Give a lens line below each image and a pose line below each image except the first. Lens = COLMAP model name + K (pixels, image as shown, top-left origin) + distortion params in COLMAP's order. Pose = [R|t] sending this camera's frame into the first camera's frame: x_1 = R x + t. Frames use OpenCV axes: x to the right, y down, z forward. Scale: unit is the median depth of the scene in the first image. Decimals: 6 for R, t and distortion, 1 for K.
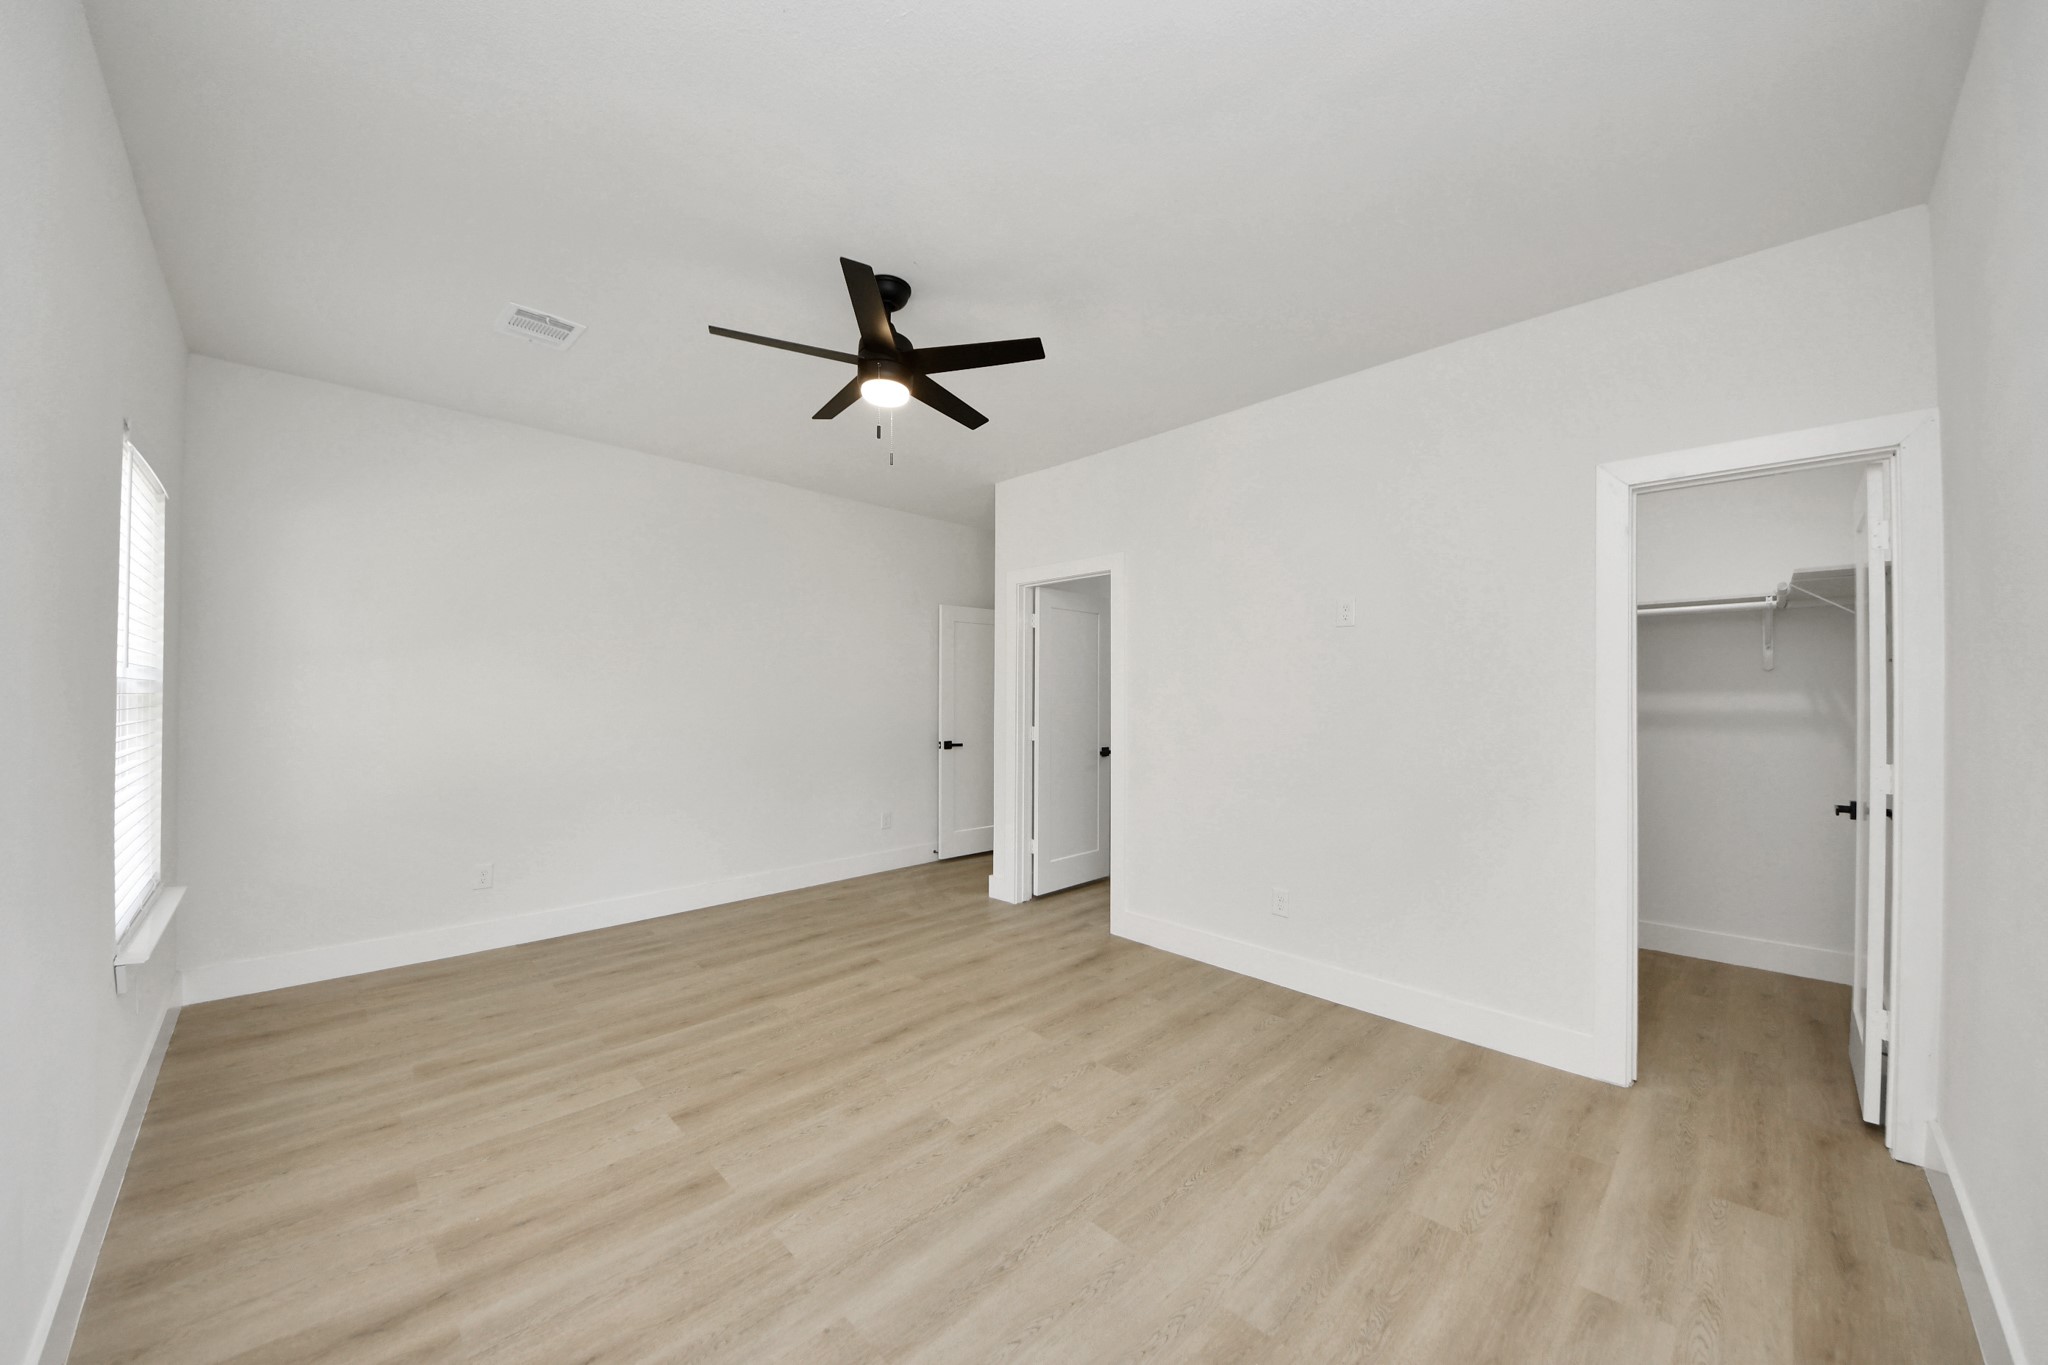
lens RADIAL K [[744.2, 0, 1019.7], [0, 744.2, 679.8], [0, 0, 1]] dist [-0.000583, -0.006843]
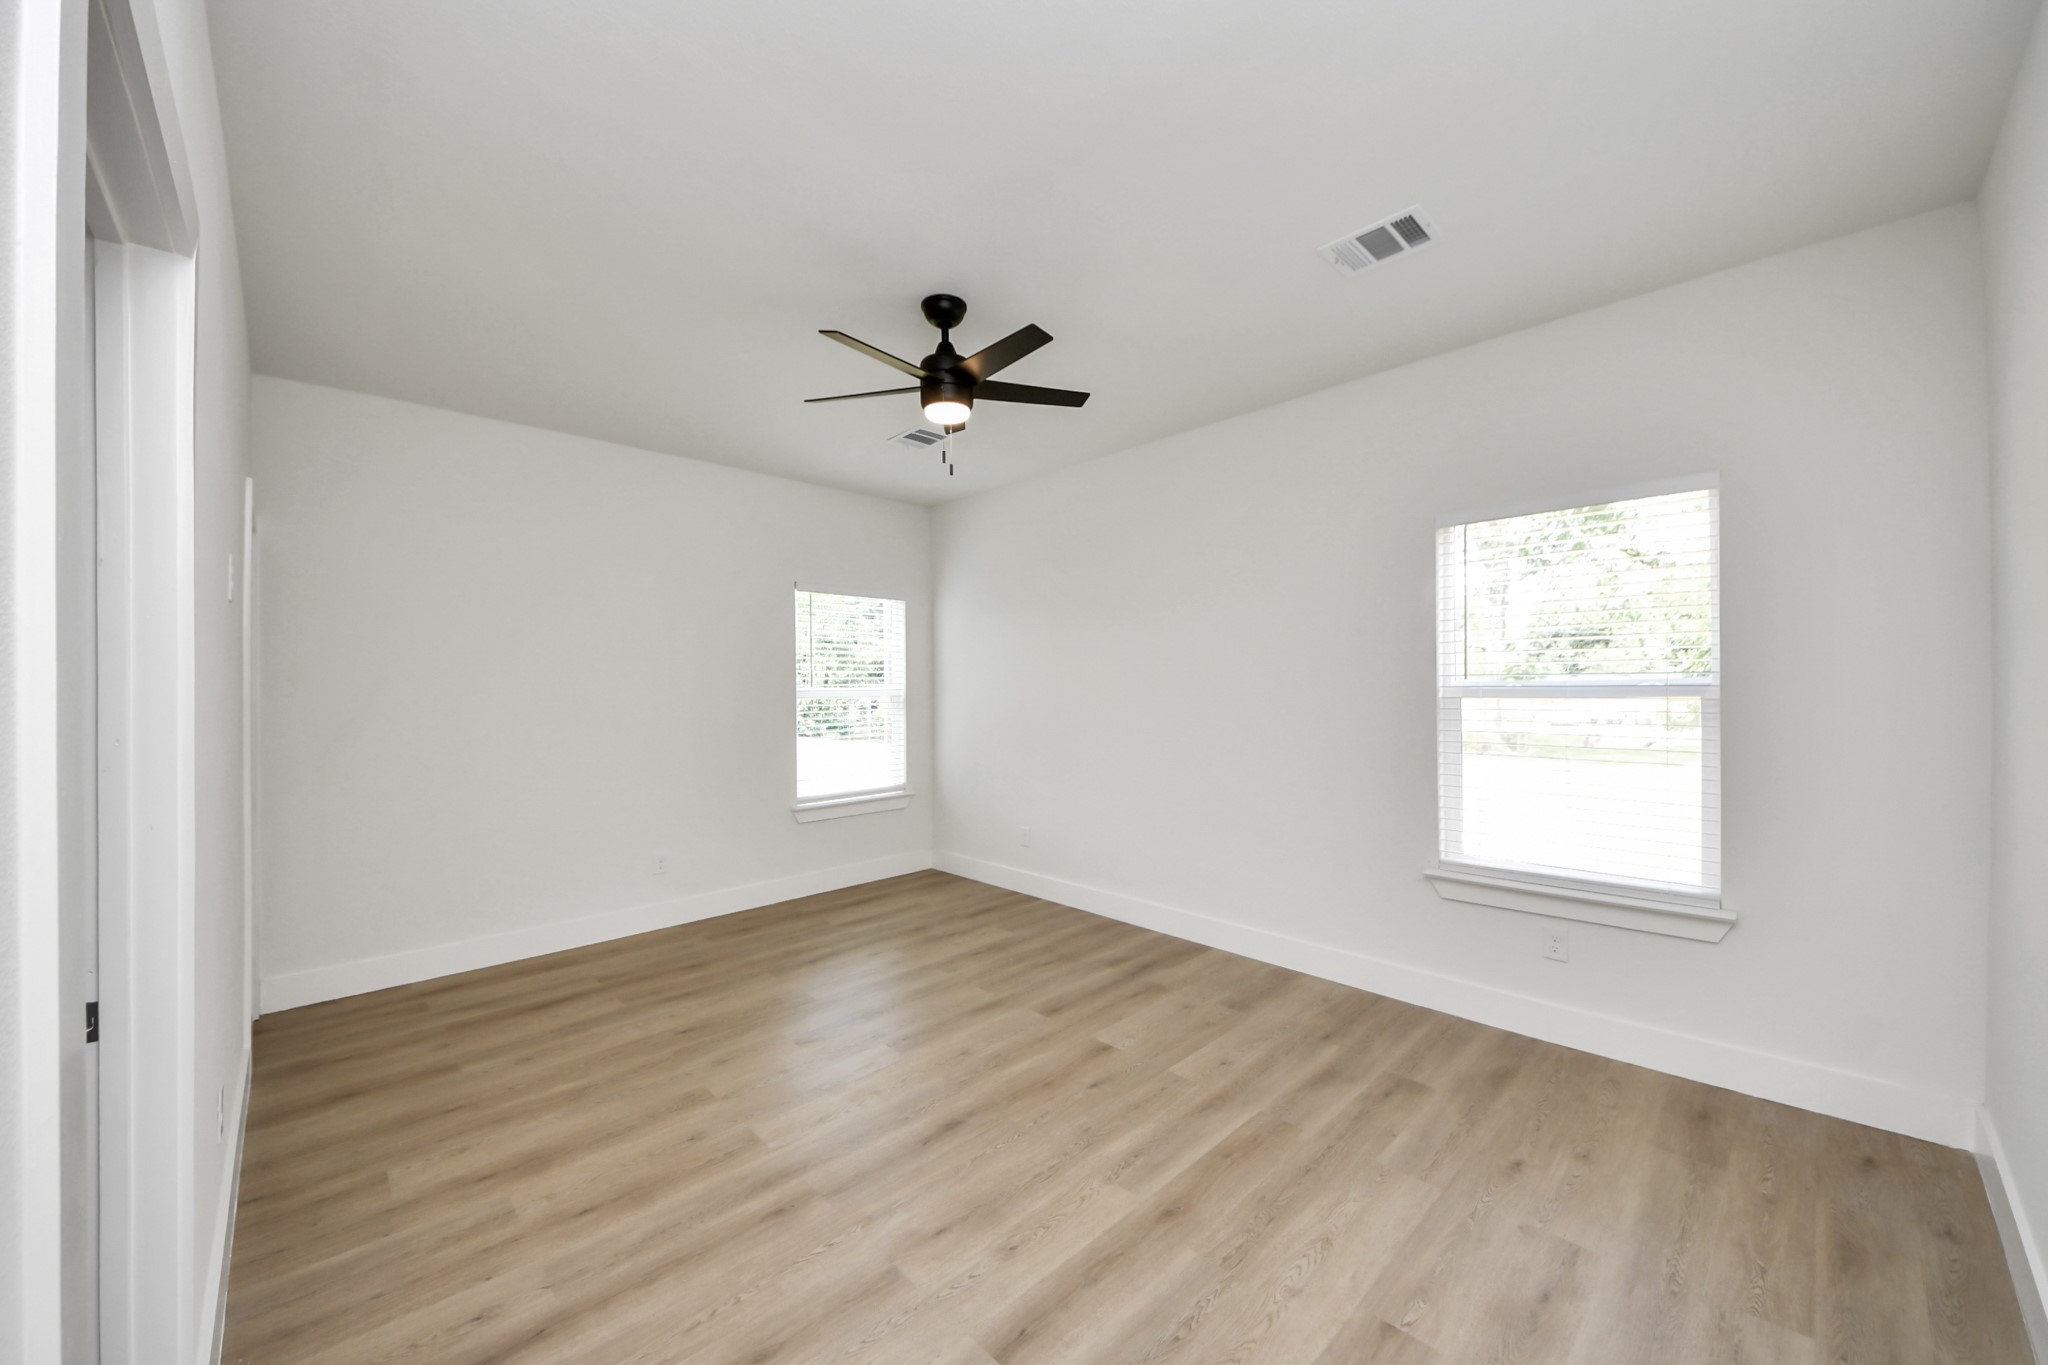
lens RADIAL K [[744.2, 0, 1019.7], [0, 744.2, 679.8], [0, 0, 1]] dist [-0.000583, -0.006843]
pose [[-0.999918, 0.005615, 0.011491, -0.288530], [0.005247, 0.999482, -0.031755, 0.018709], [-0.011664, -0.031692, -0.999430, 1.952263]]
